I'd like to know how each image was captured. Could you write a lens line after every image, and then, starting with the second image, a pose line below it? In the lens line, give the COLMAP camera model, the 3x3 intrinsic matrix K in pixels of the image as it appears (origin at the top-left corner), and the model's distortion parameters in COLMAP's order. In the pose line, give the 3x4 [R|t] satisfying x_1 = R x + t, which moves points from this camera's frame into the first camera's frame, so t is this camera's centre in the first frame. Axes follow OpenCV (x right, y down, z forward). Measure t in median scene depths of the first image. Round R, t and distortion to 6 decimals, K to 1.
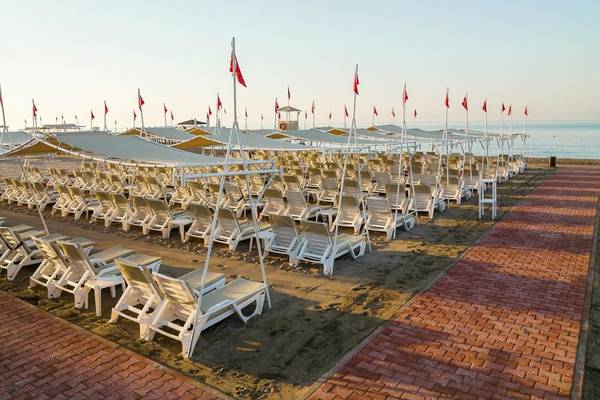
lens RADIAL K [[475.6, 0, 299.6], [0, 475.6, 200.2], [0, 0, 1]] dist [-0.078927, -0.006283]
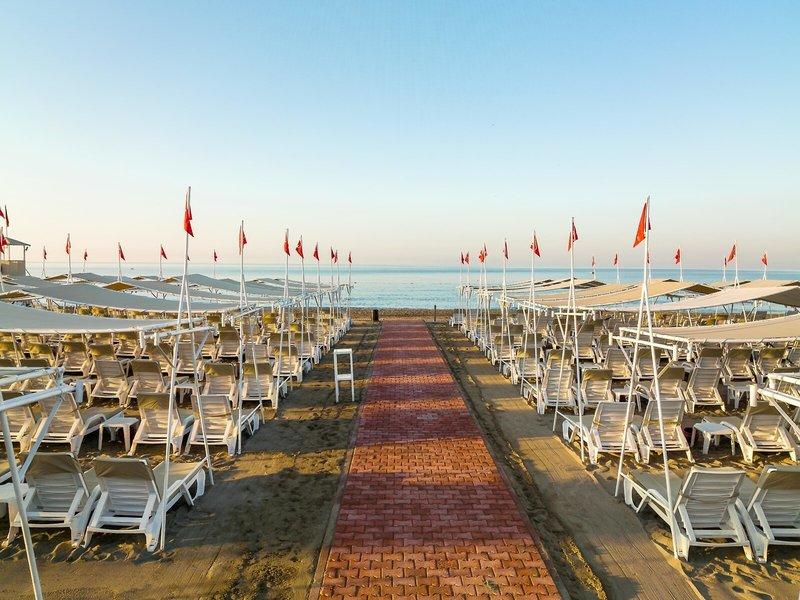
lens RADIAL K [[559.0, 0, 400.9], [0, 559.0, 299.9], [0, 0, 1]] dist [-0.038829, 0.015116]
pose [[0.807280, -0.009634, 0.590090, -0.073460], [0.063903, 0.995415, -0.071172, -0.061856], [-0.586698, 0.095164, 0.804194, 0.227856]]
